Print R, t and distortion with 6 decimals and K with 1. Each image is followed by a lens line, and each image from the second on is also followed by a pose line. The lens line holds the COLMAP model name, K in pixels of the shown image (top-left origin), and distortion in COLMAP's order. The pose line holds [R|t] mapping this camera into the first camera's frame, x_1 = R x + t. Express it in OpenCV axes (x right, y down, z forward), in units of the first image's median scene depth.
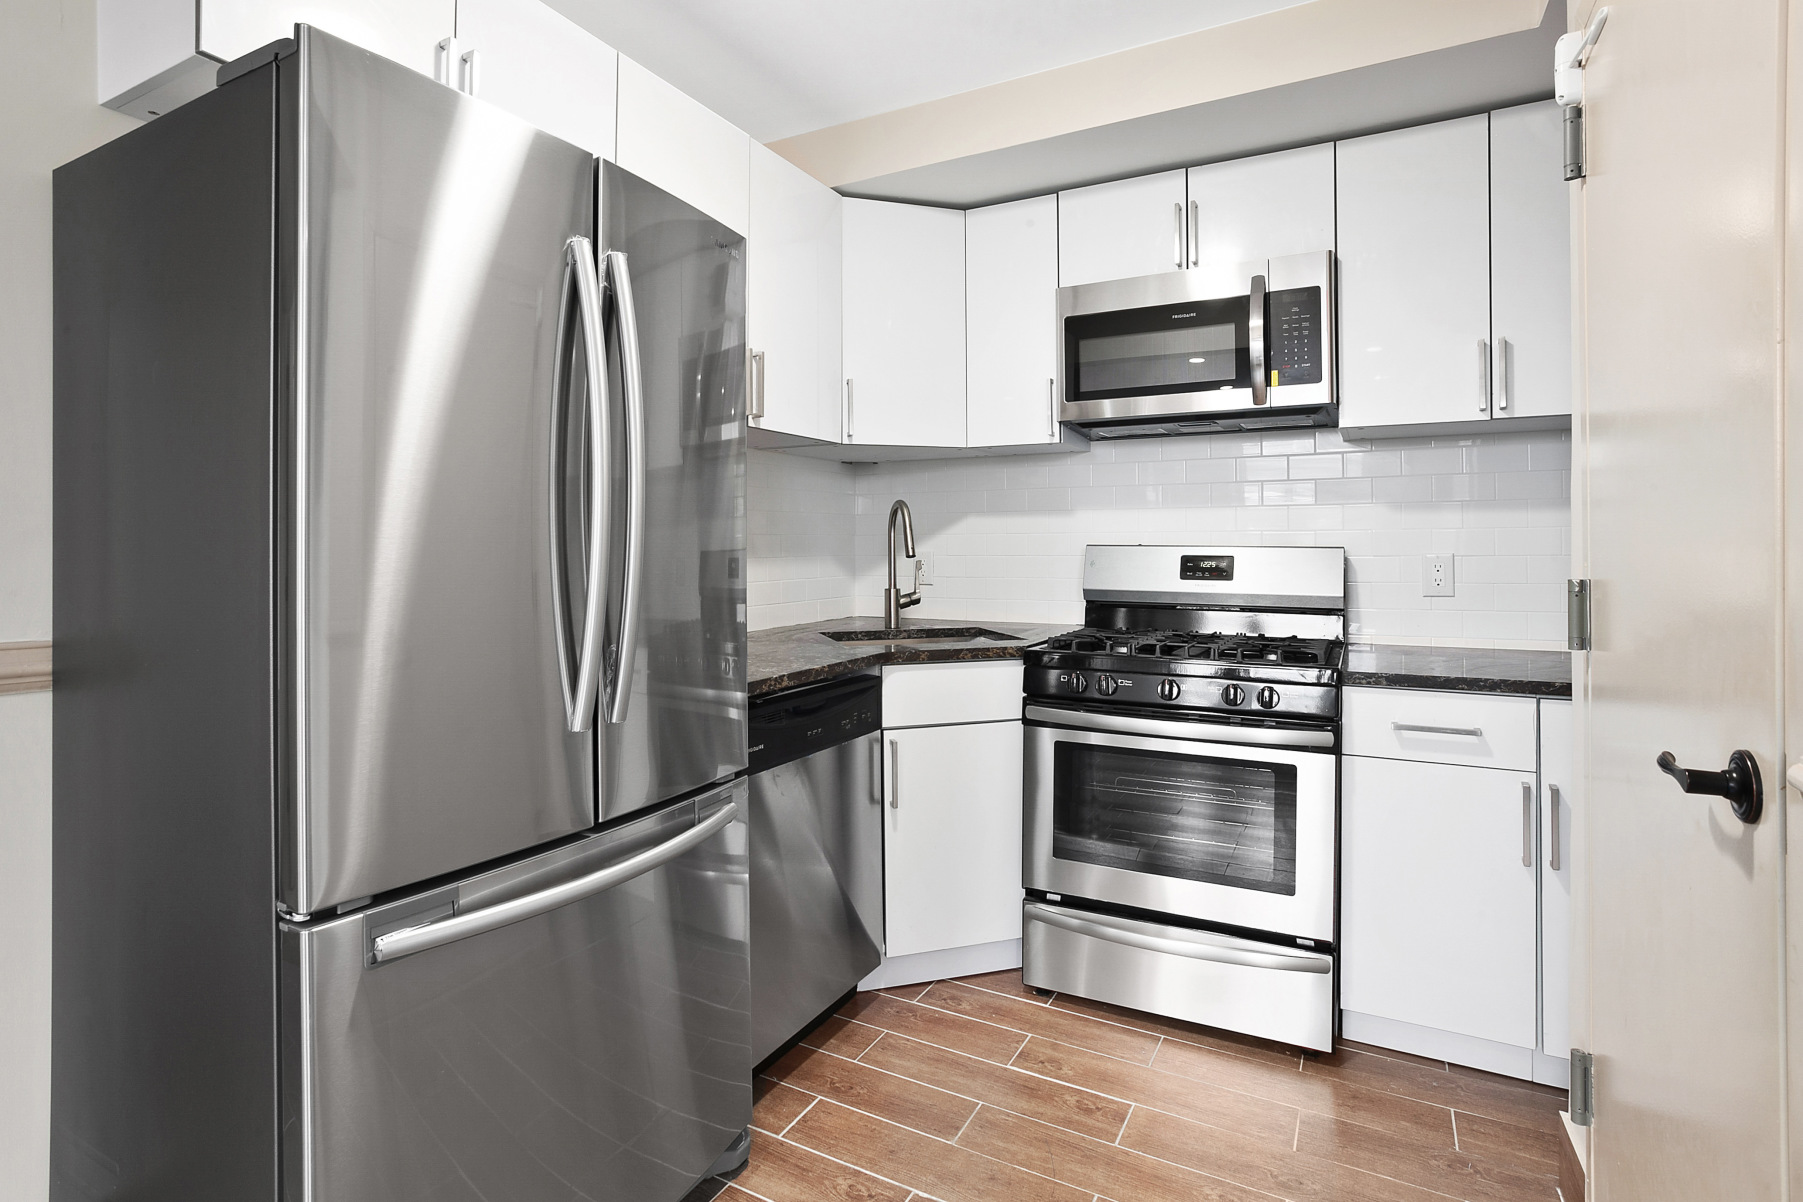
lens RADIAL K [[885.4, 0, 897.2], [0, 885.4, 572.3], [0, 0, 1]] dist [-0.050534, 0.030374]
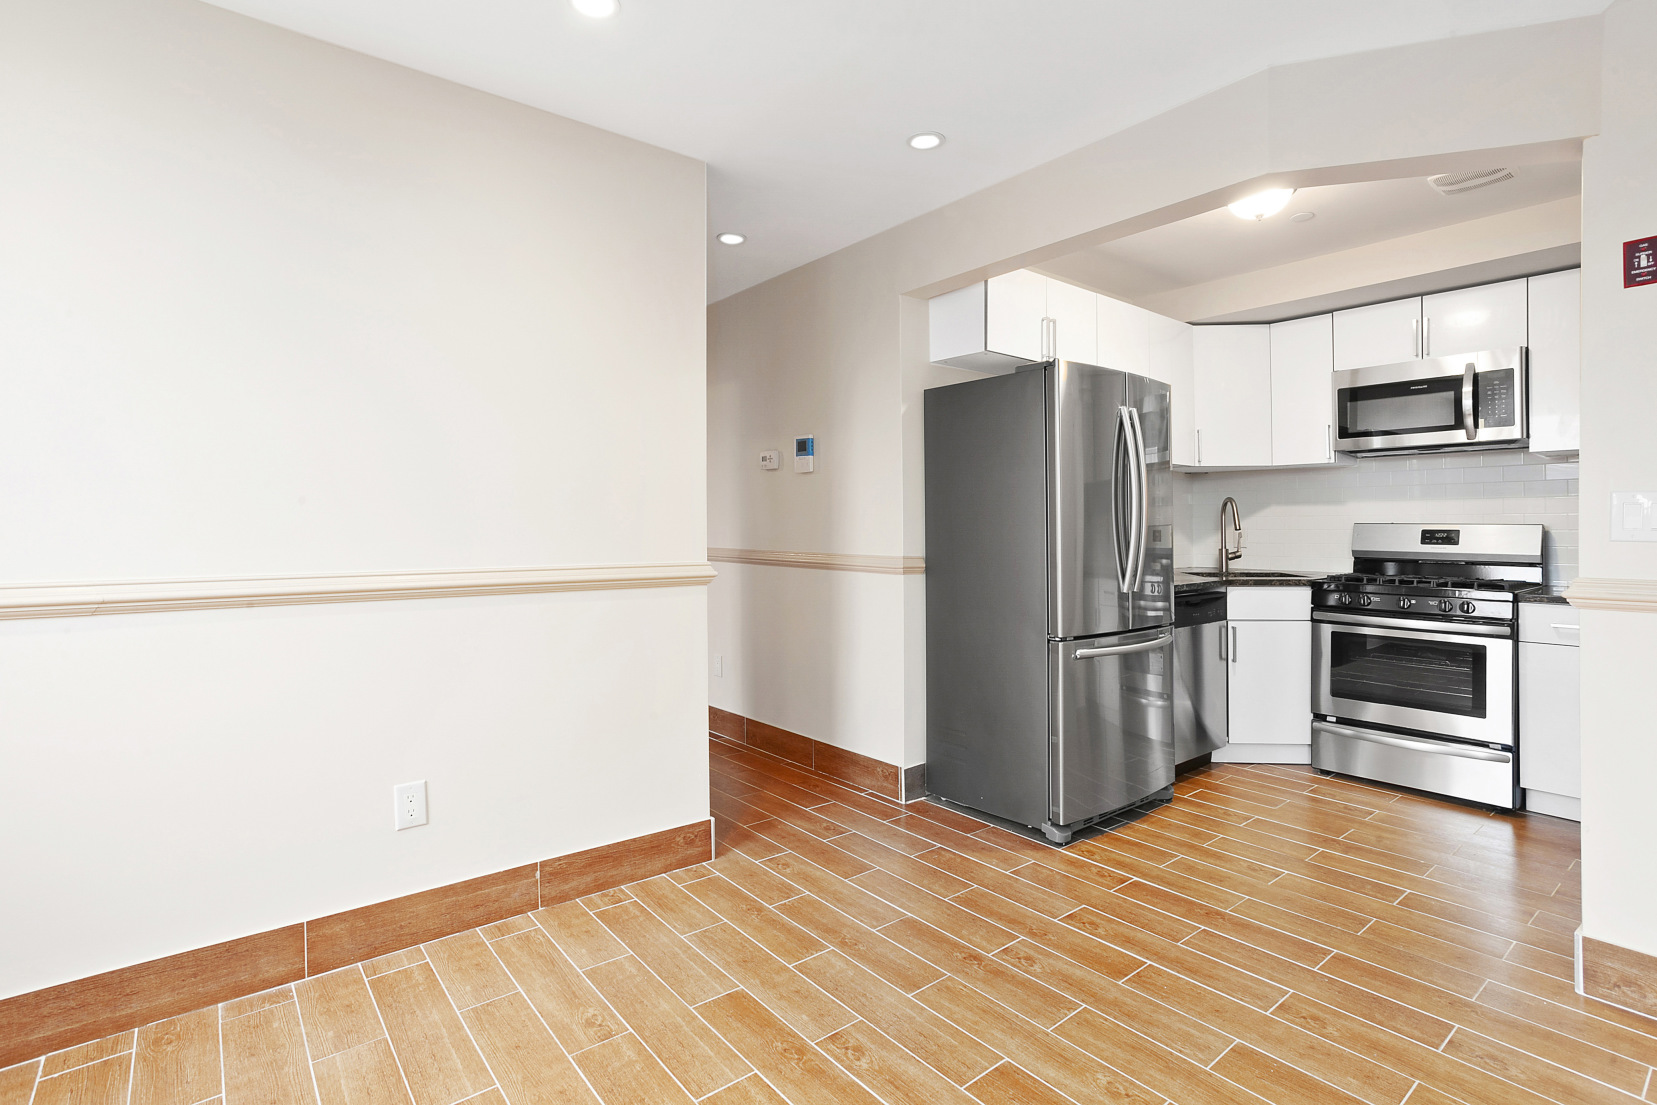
lens RADIAL K [[813.7, 0, 824.6], [0, 813.7, 526.1], [0, 0, 1]] dist [-0.050534, 0.030374]
pose [[0.922879, 0.000905, -0.385088, -0.143485], [-0.012023, 0.999577, -0.026464, 0.030761], [0.384902, 0.029053, 0.922500, -0.889522]]
